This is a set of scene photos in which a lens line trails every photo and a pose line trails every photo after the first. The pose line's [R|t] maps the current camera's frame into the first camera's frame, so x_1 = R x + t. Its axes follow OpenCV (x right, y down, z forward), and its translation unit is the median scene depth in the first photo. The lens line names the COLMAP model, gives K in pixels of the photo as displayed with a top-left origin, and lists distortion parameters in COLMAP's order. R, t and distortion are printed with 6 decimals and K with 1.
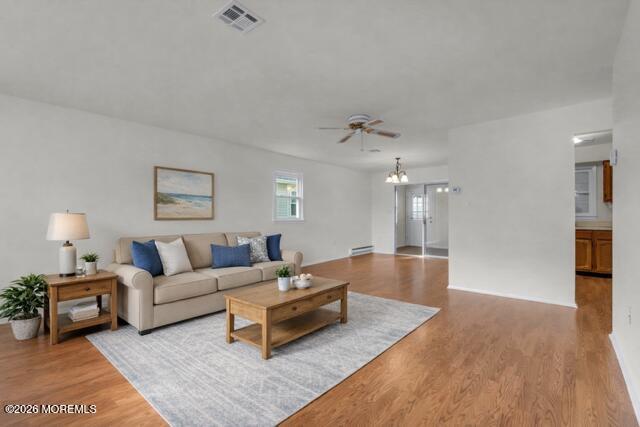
lens RADIAL K [[289.0, 0, 325.9], [0, 289.0, 216.7], [0, 0, 1]] dist [-0.005309, 0.002966]
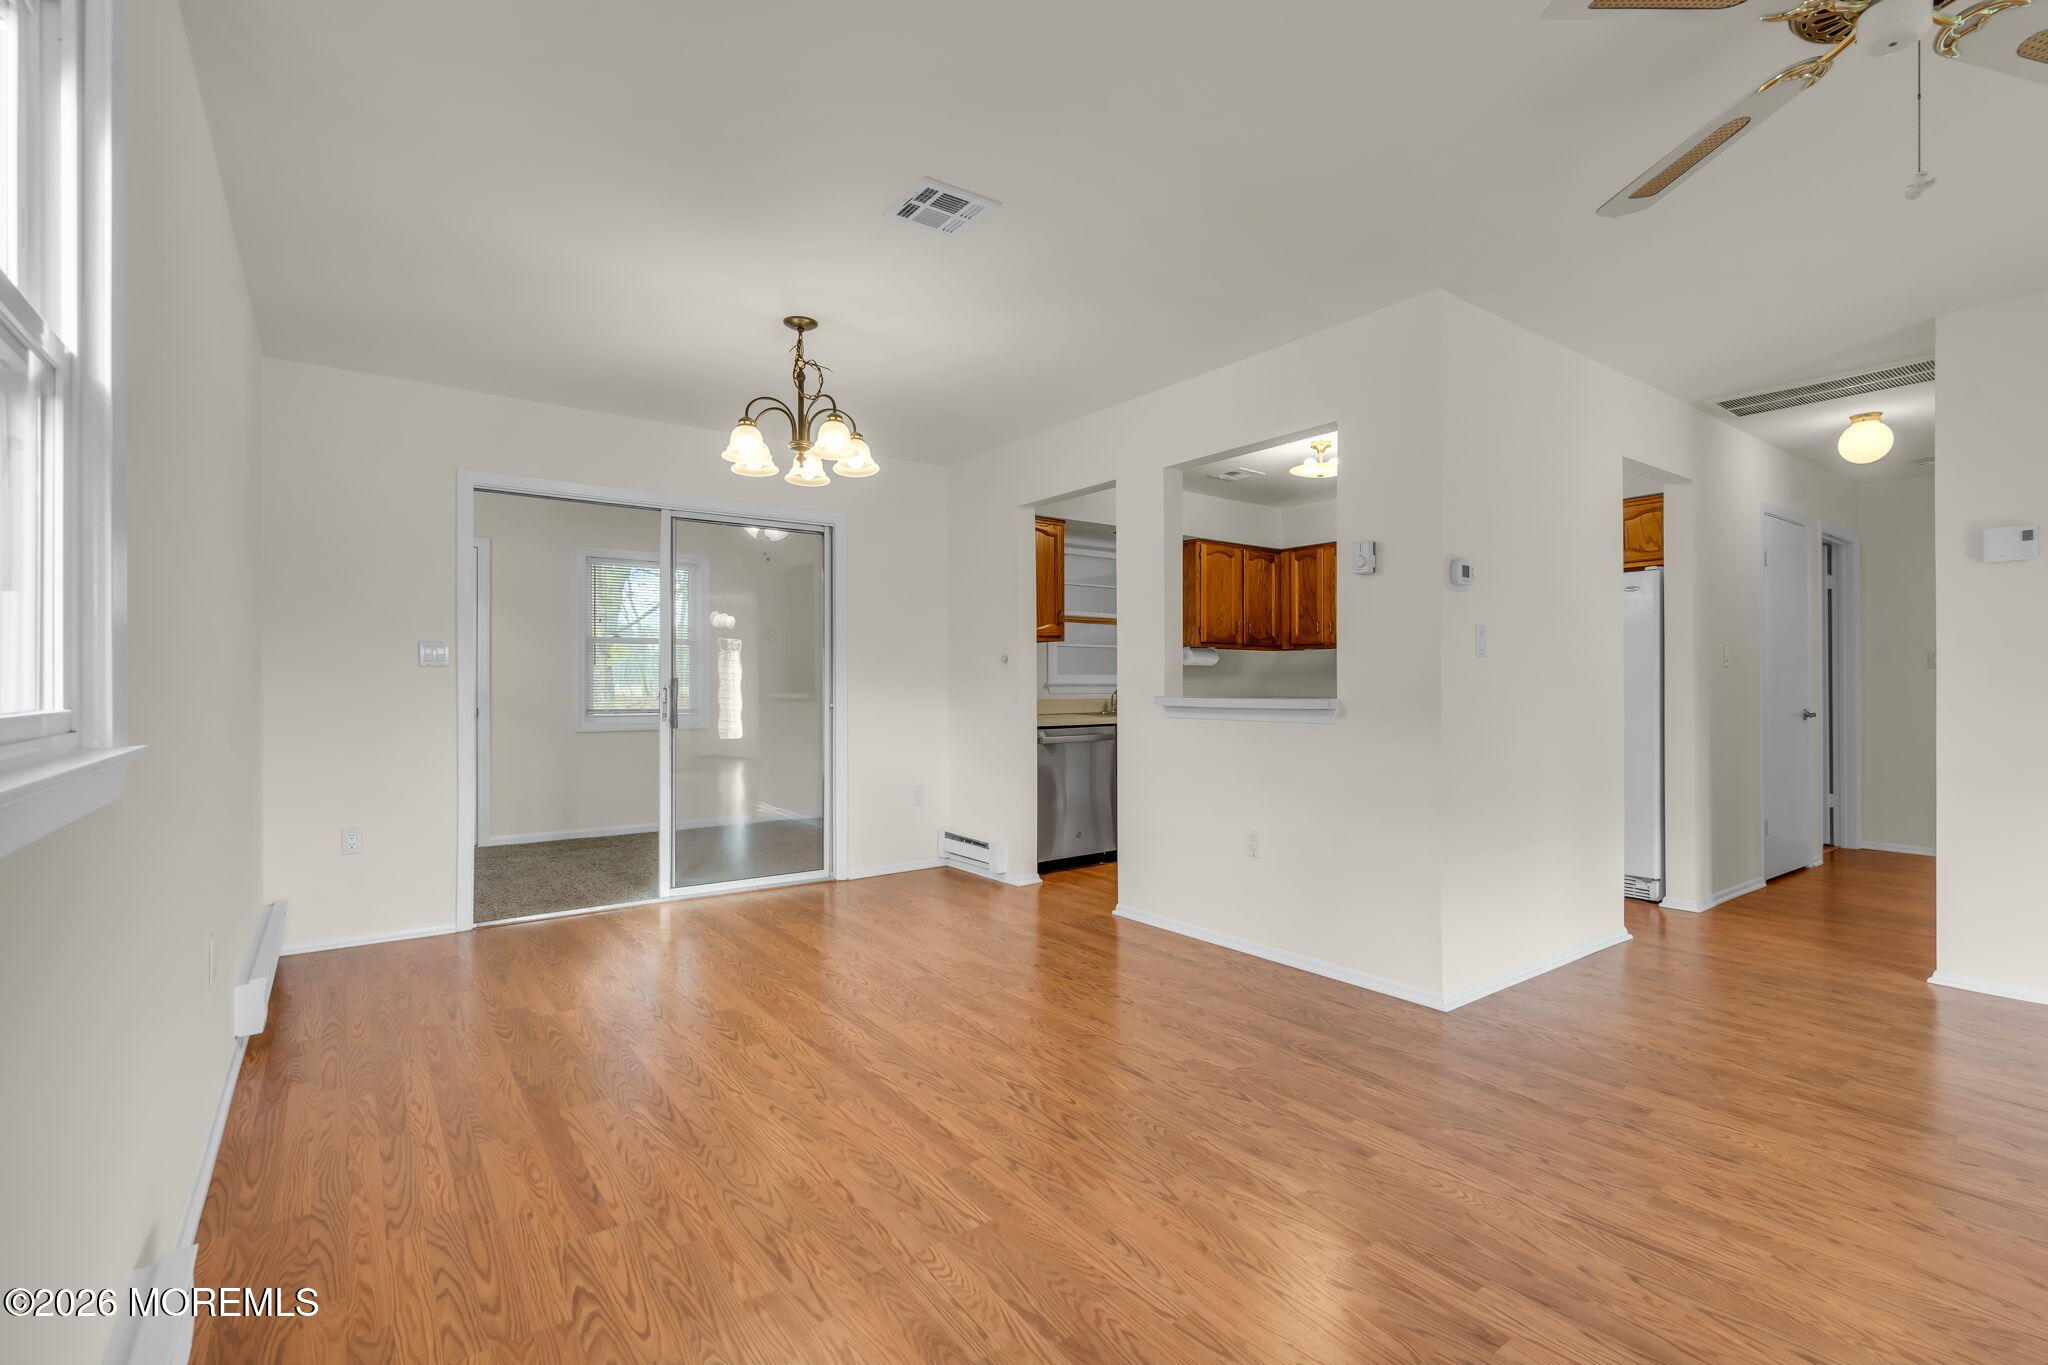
lens RADIAL K [[924.7, 0, 1024.6], [0, 924.7, 695.1], [0, 0, 1]] dist [-0.005309, 0.002966]
pose [[0.233993, -0.011238, 0.972173, -0.362579], [-0.001114, 0.999929, 0.011827, -0.002824], [-0.972238, -0.003851, 0.233964, 1.227453]]
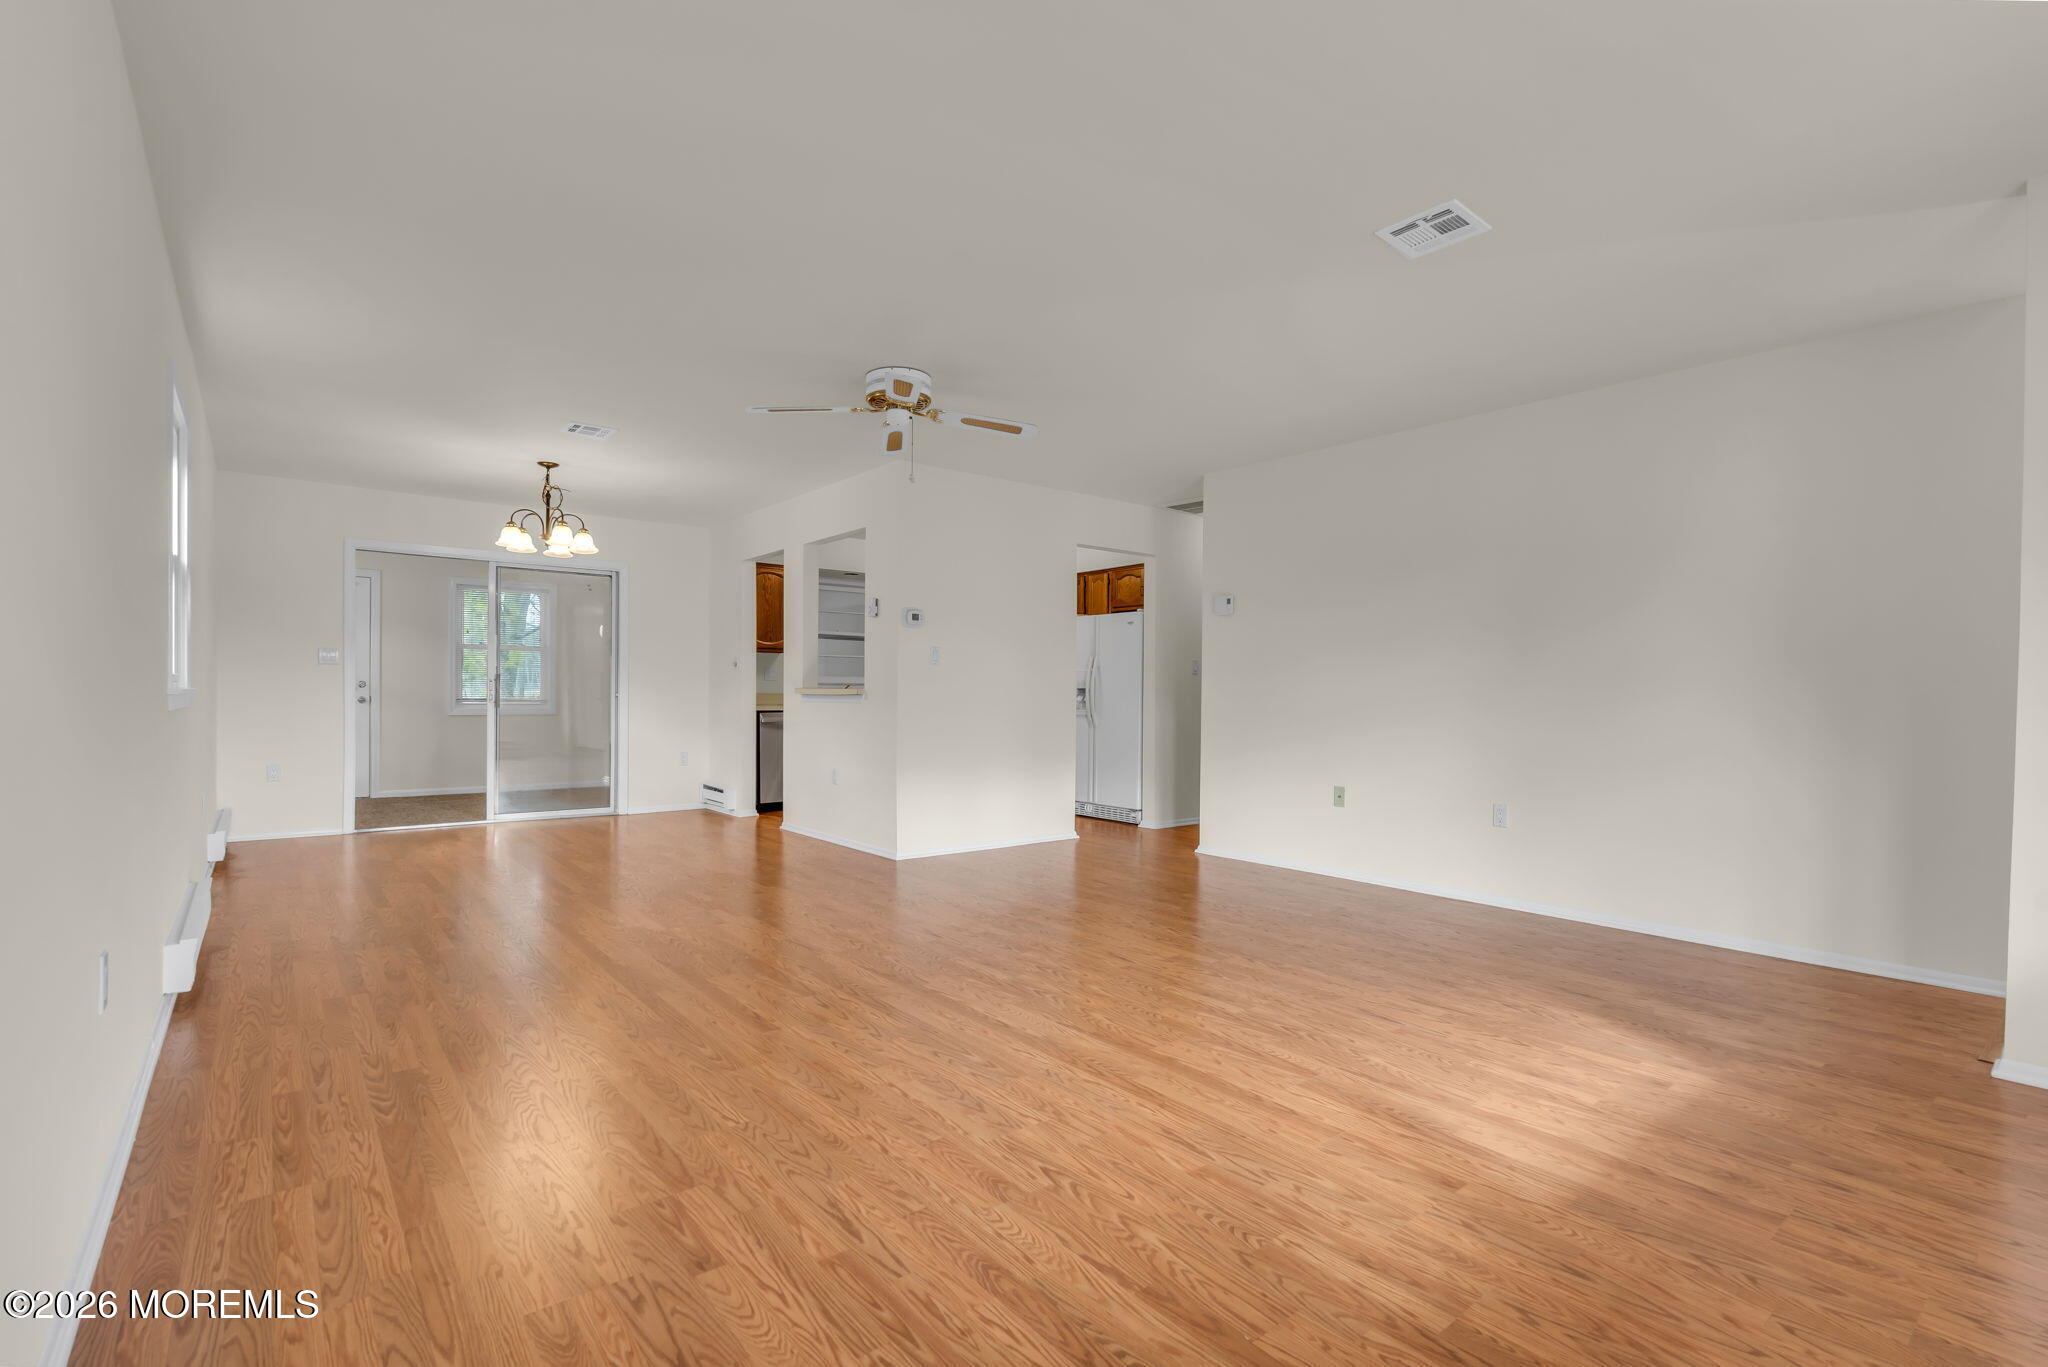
lens RADIAL K [[924.7, 0, 1028.2], [0, 924.7, 712.6], [0, 0, 1]] dist [-0.005309, 0.002966]
pose [[0.180810, -0.016738, 0.983376, -0.864091], [-0.012267, 0.999739, 0.019272, 0.016800], [-0.983442, -0.015547, 0.180557, 0.633690]]
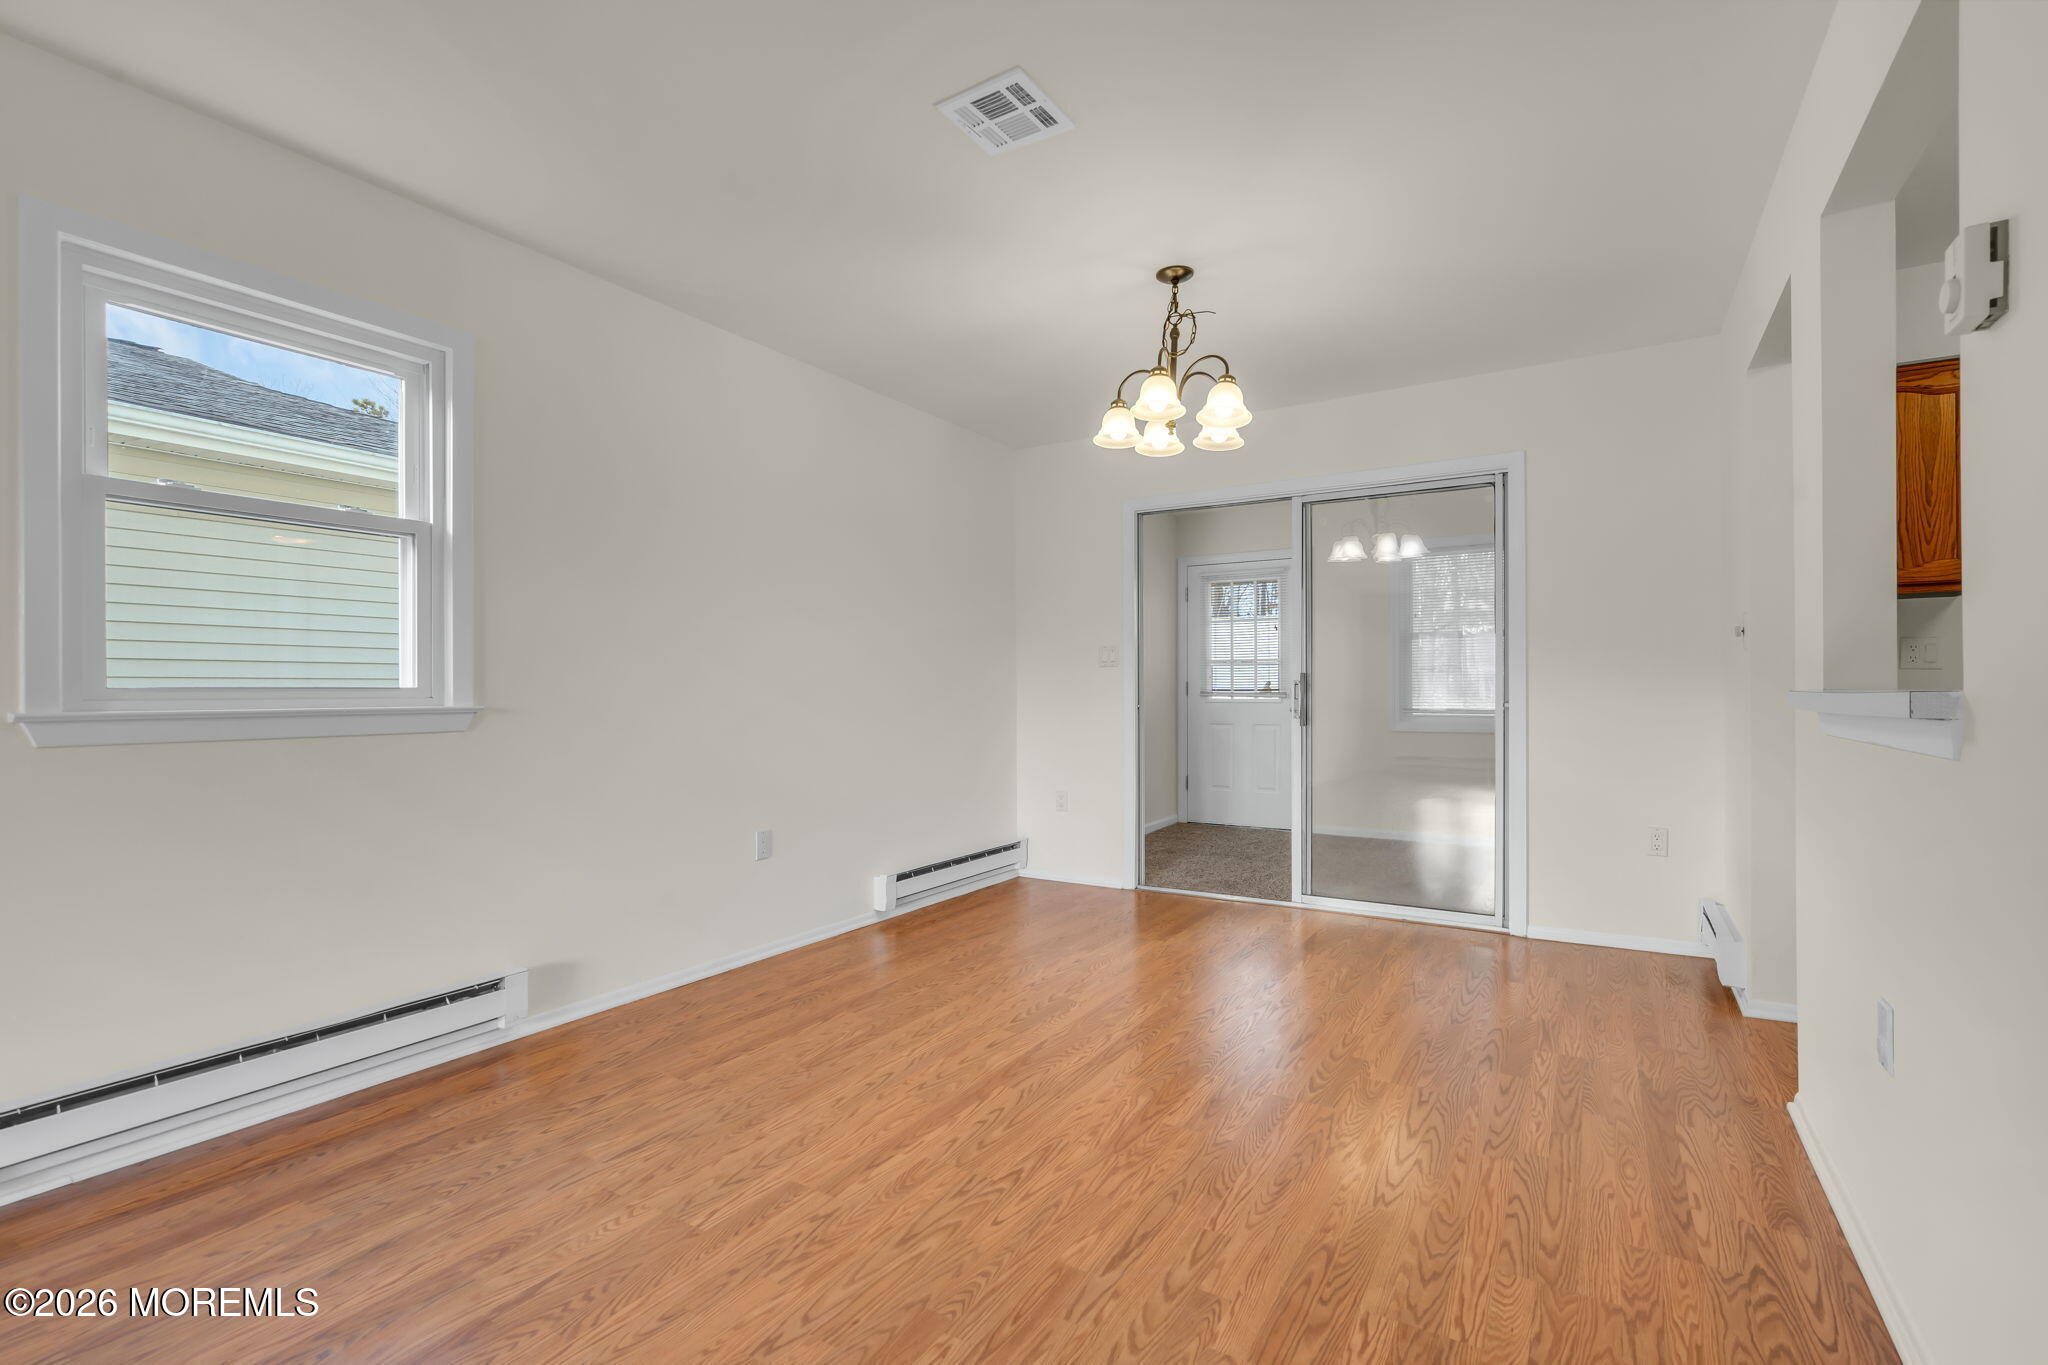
lens RADIAL K [[924.7, 0, 1028.8], [0, 924.7, 694.0], [0, 0, 1]] dist [-0.005309, 0.002966]
pose [[0.988742, -0.002747, 0.149607, 0.171749], [0.002220, 0.999991, 0.003687, 0.010420], [-0.149616, -0.003313, 0.988739, 0.893624]]
